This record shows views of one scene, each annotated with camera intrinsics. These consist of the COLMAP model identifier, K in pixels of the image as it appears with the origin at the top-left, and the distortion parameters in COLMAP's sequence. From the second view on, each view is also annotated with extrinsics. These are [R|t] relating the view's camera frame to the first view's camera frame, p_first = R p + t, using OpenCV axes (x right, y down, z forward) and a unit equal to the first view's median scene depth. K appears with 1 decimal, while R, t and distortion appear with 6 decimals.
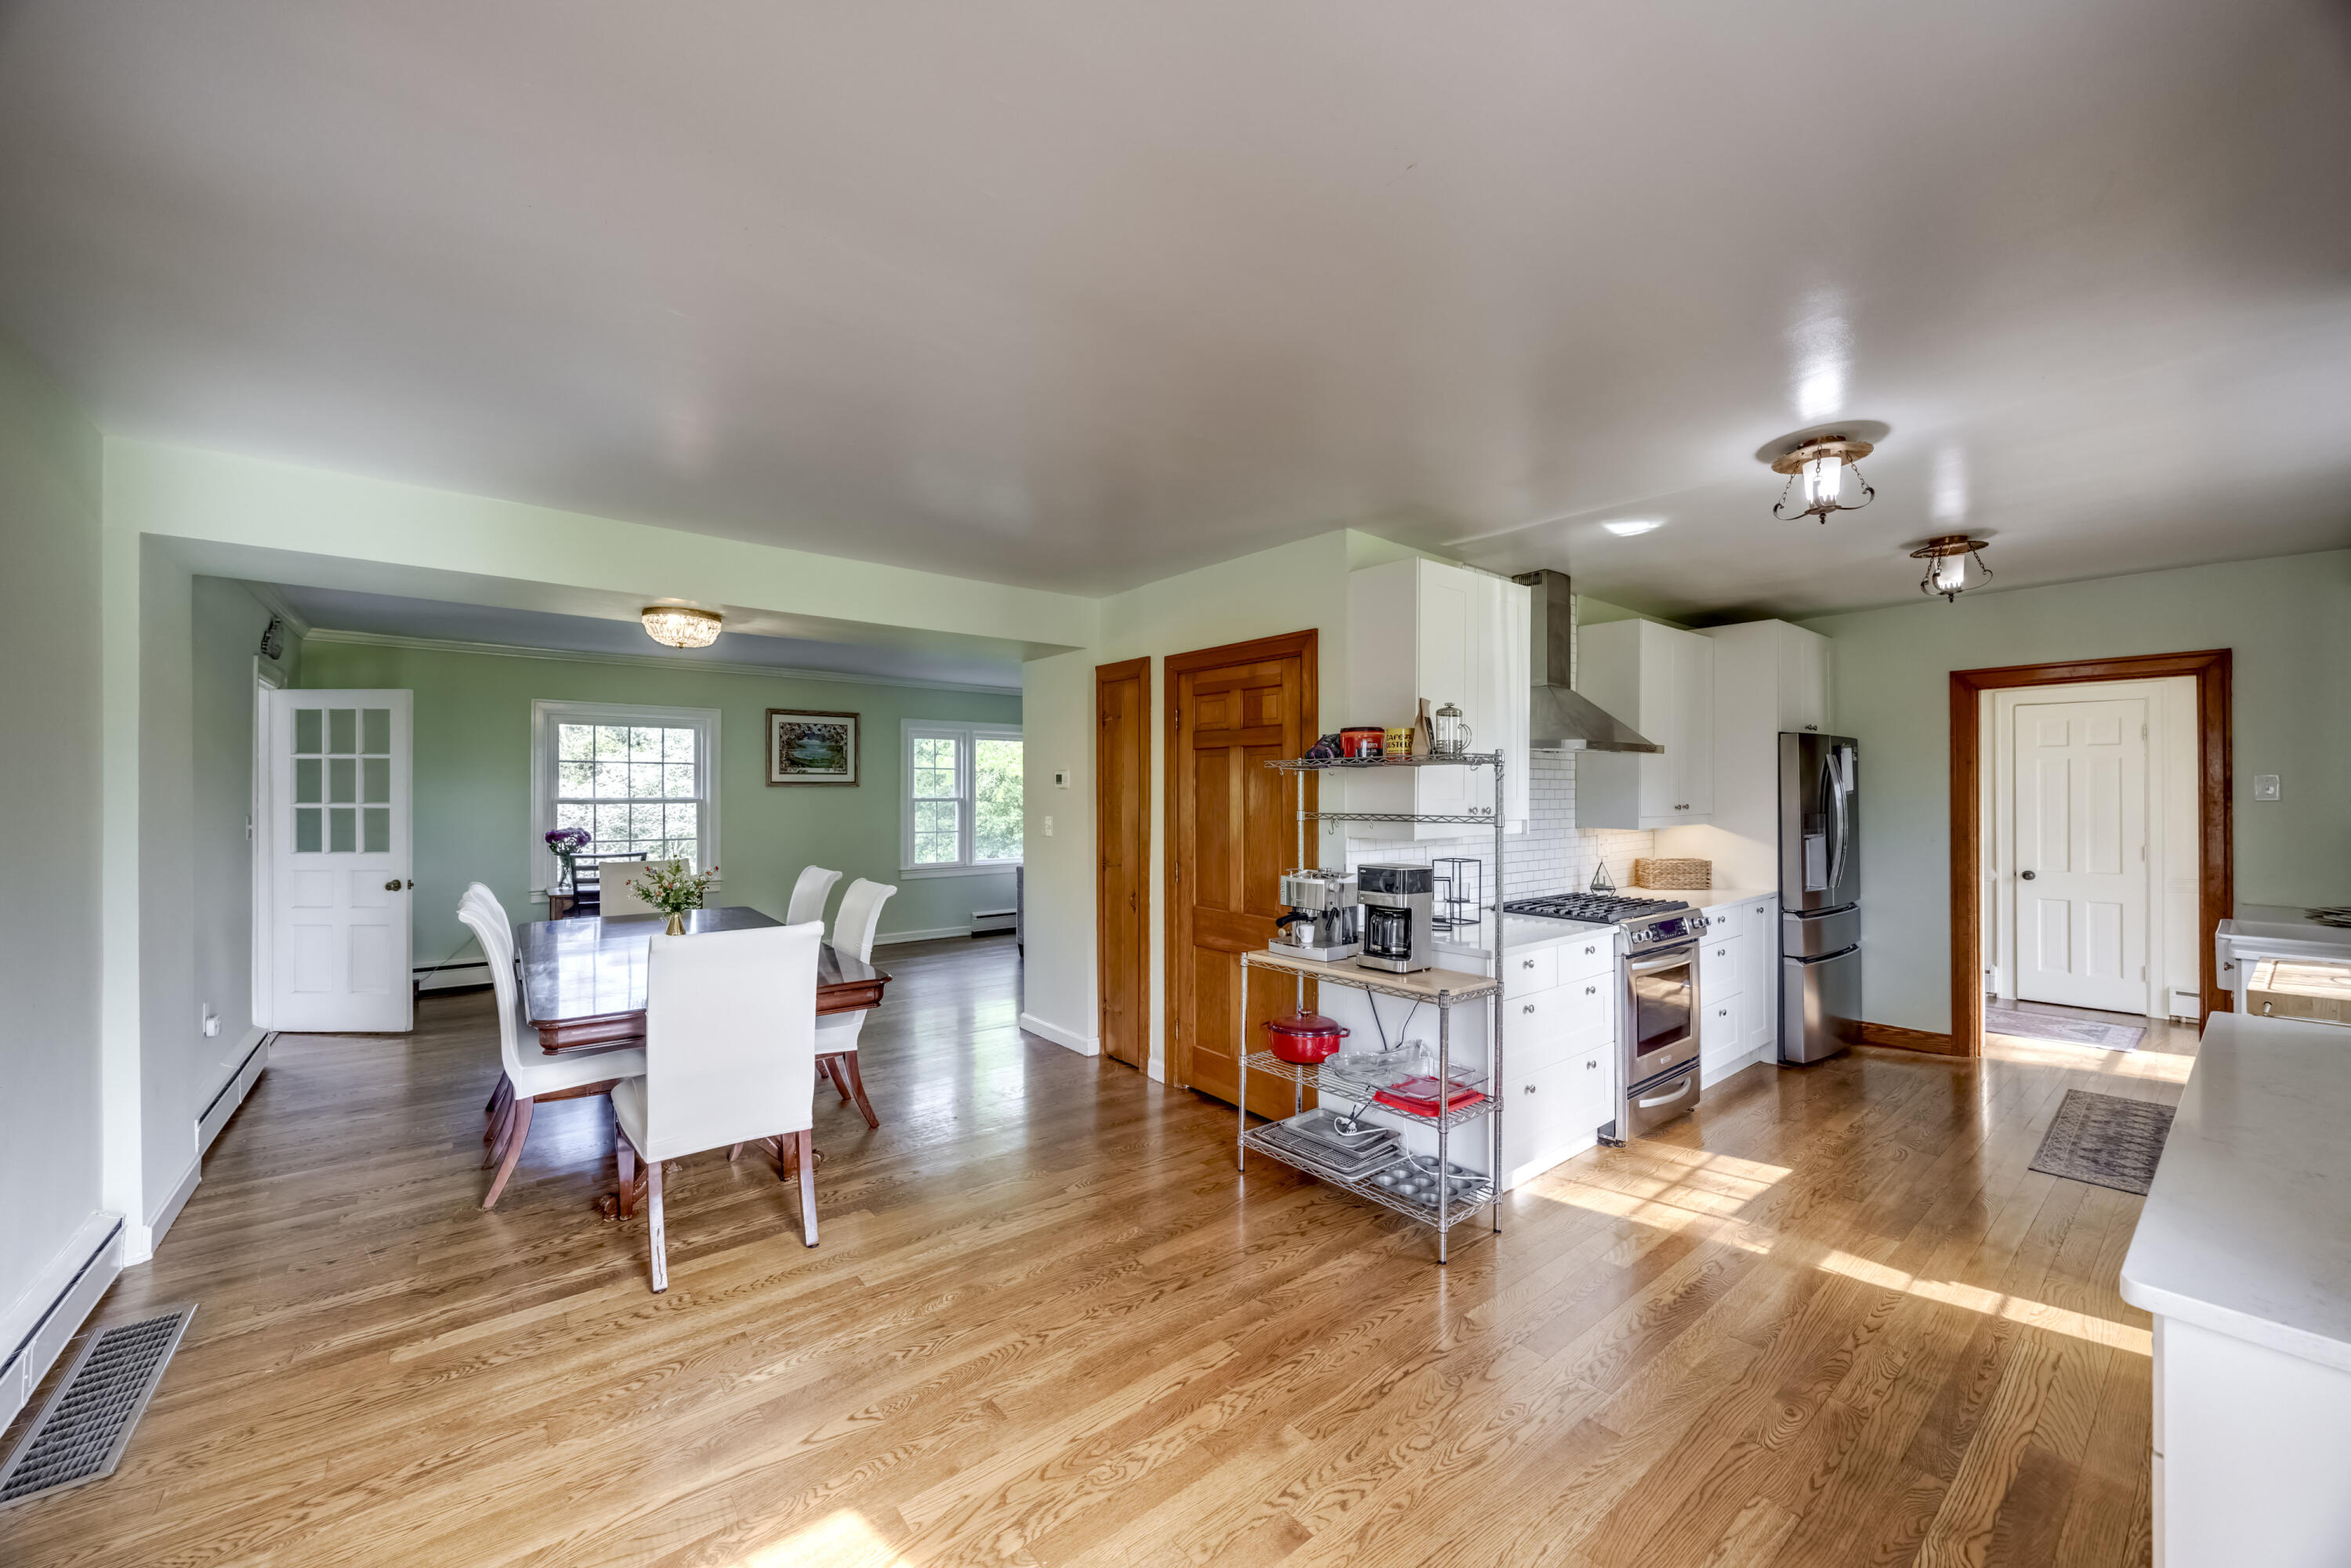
lens RADIAL K [[894.7, 0, 1182.1], [0, 894.7, 782.7], [0, 0, 1]] dist [-0.003469, -0.000305]
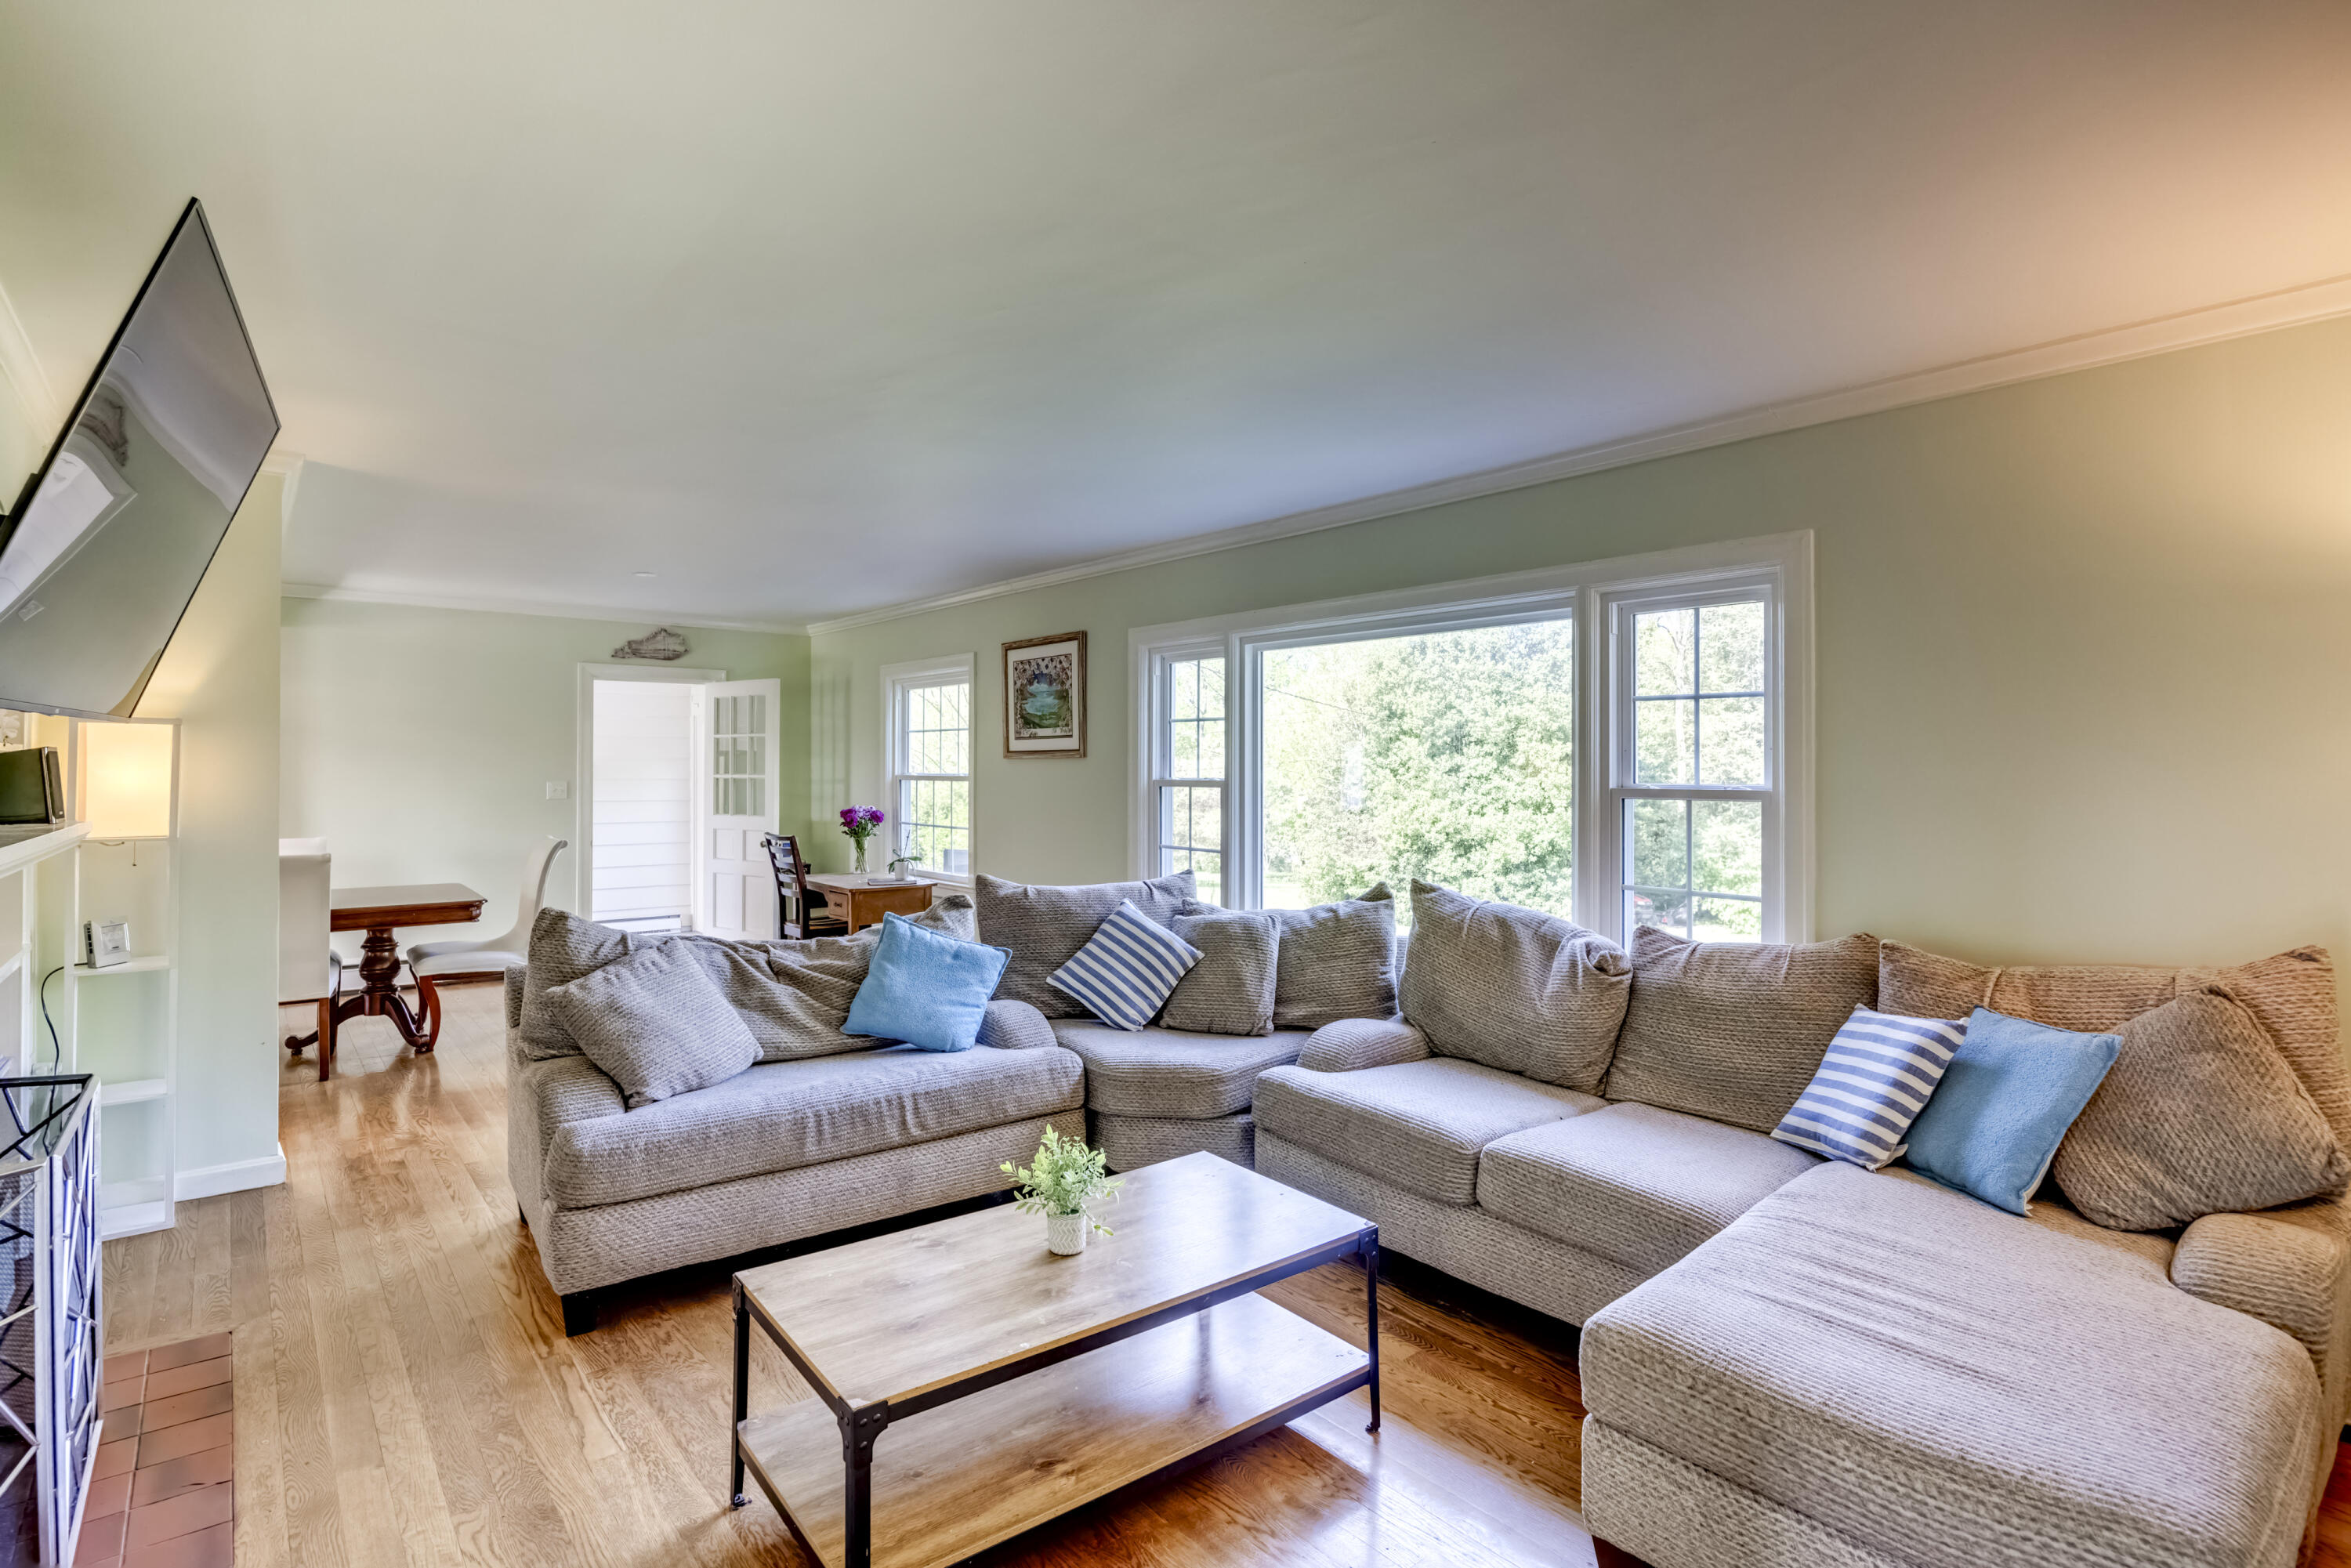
lens RADIAL K [[1140.0, 0, 1178.0], [0, 1140.0, 778.2], [0, 0, 1]] dist [-0.013506, 0.002469]
pose [[0.006220, 0.009072, -0.999940, 0.448923], [0.005139, 0.999945, 0.009104, 0.013250], [0.999967, -0.005196, 0.006173, 1.282327]]
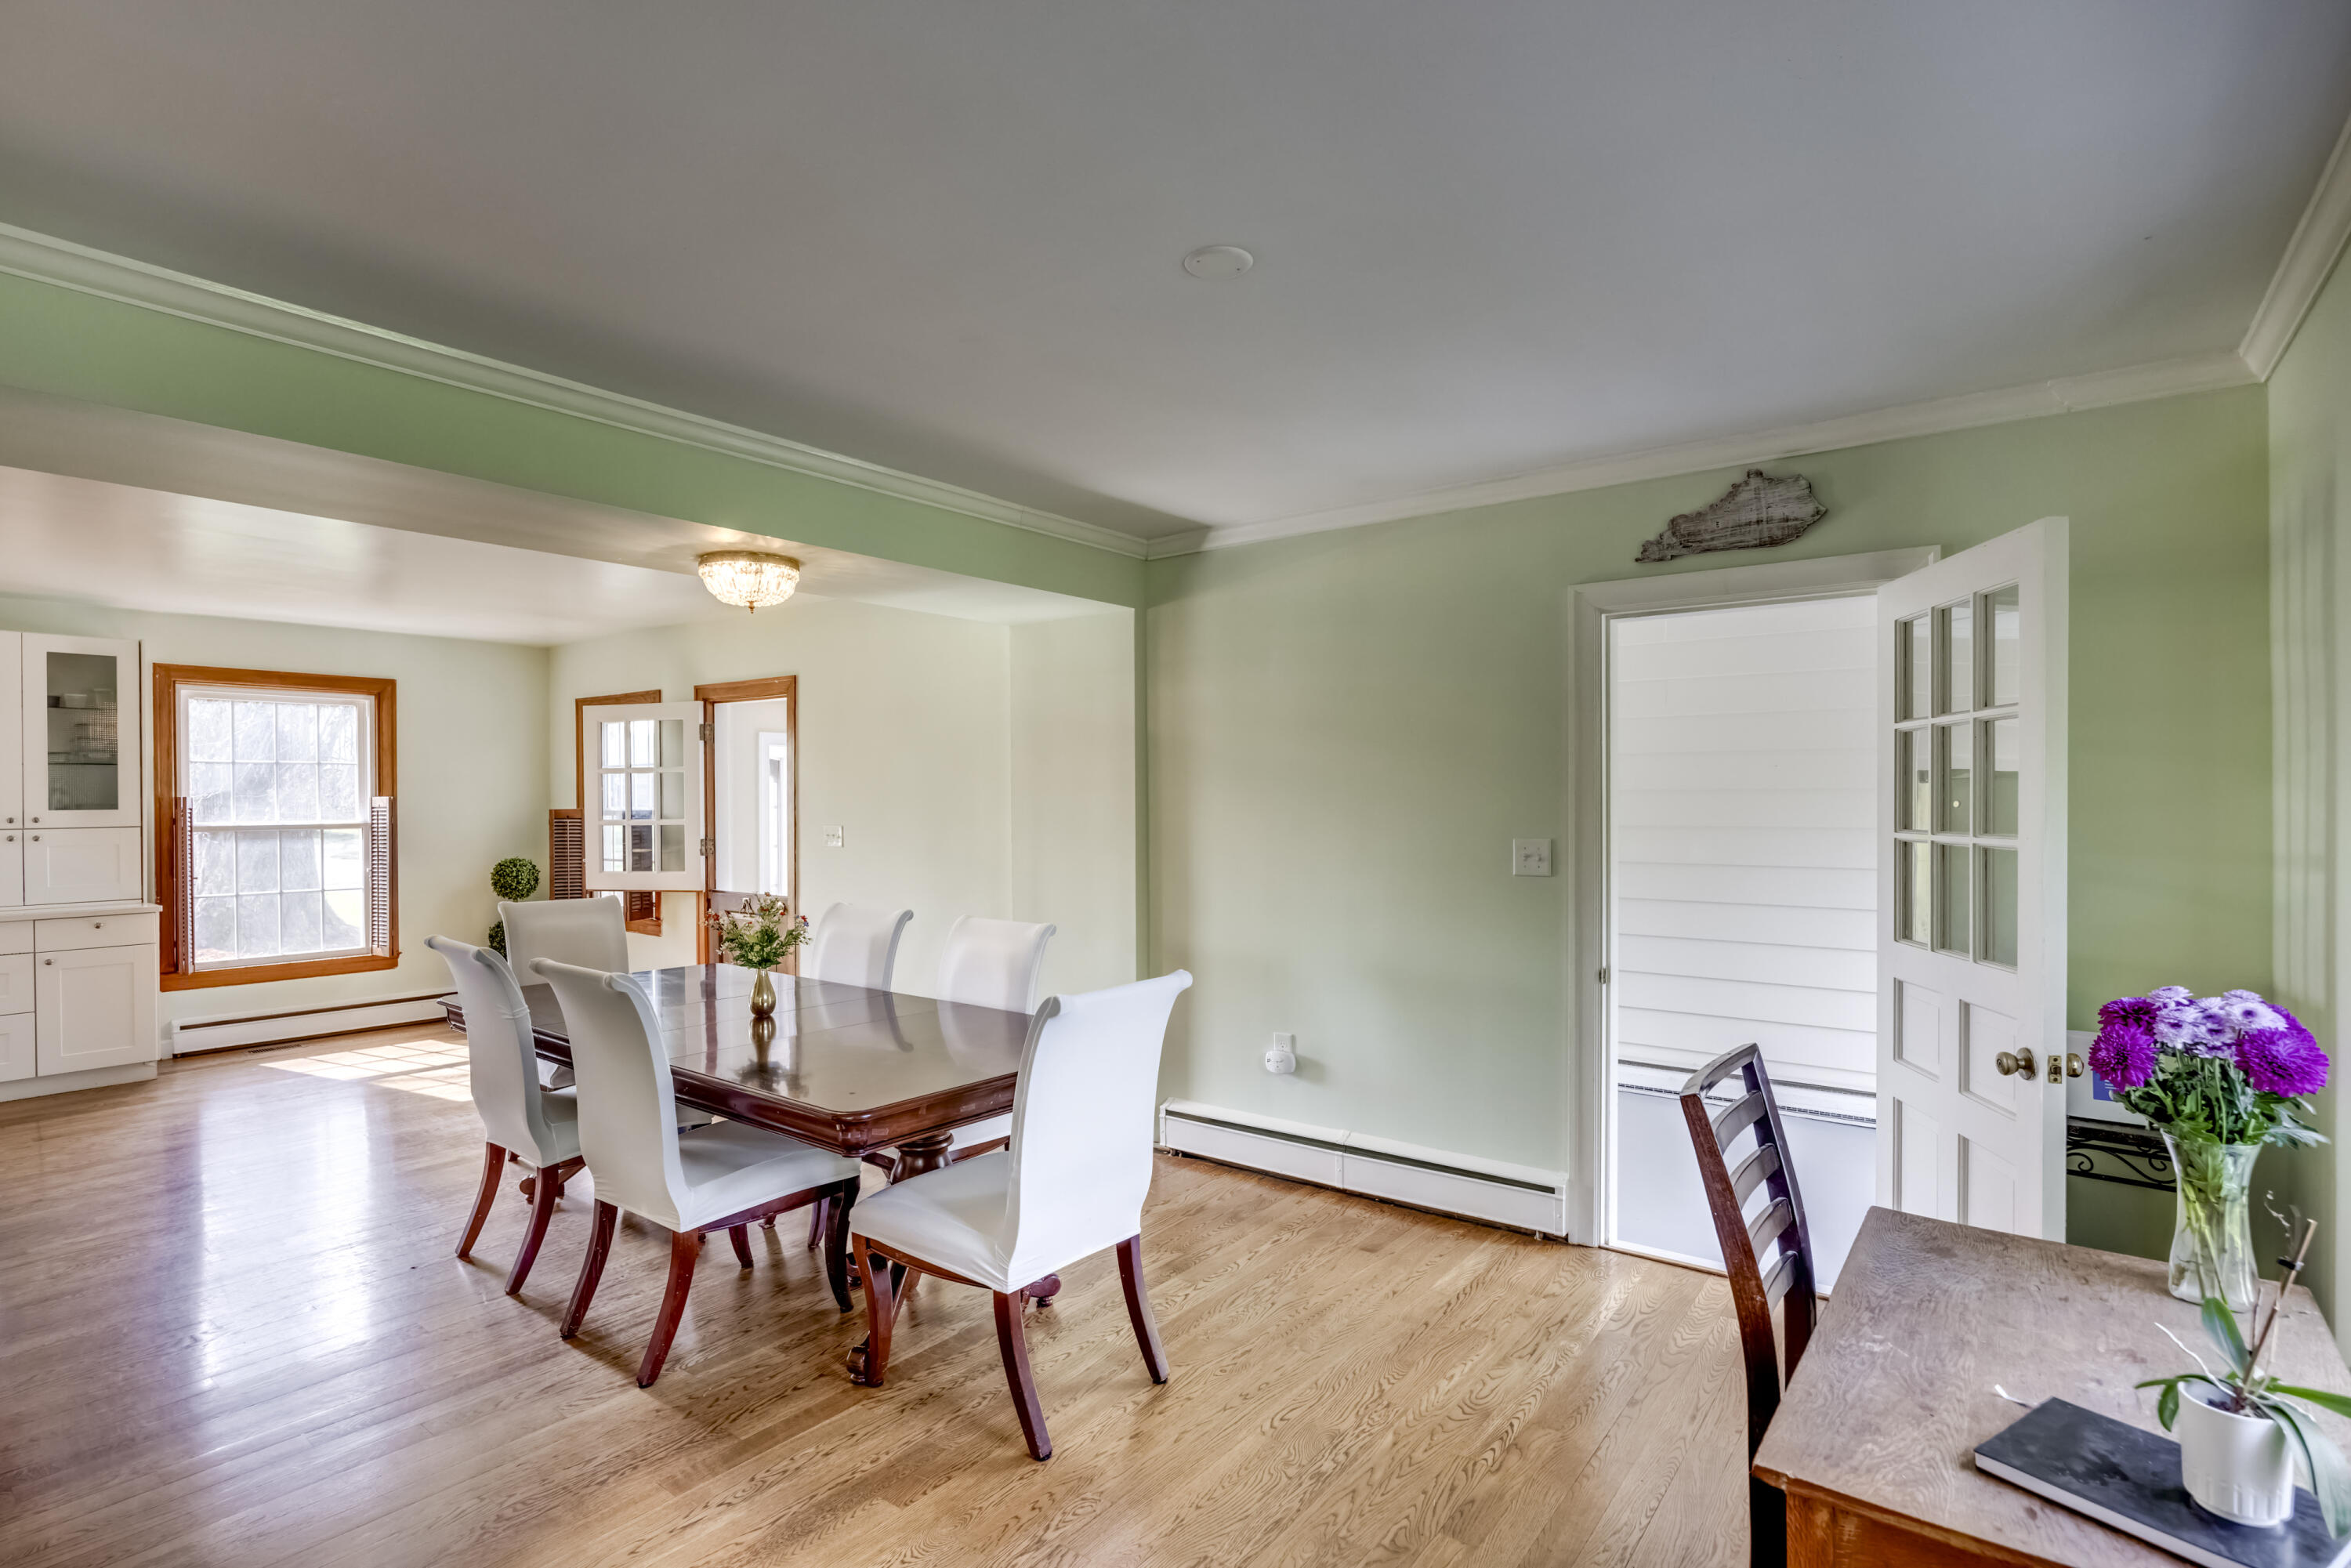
lens RADIAL K [[1140.0, 0, 1176.6], [0, 1140.0, 800.3], [0, 0, 1]] dist [-0.013506, 0.002469]
pose [[-0.972924, 0.005808, -0.231054, -0.396618], [0.006412, 0.999978, -0.001865, 0.005213], [0.231038, -0.003296, -0.972939, 1.166267]]
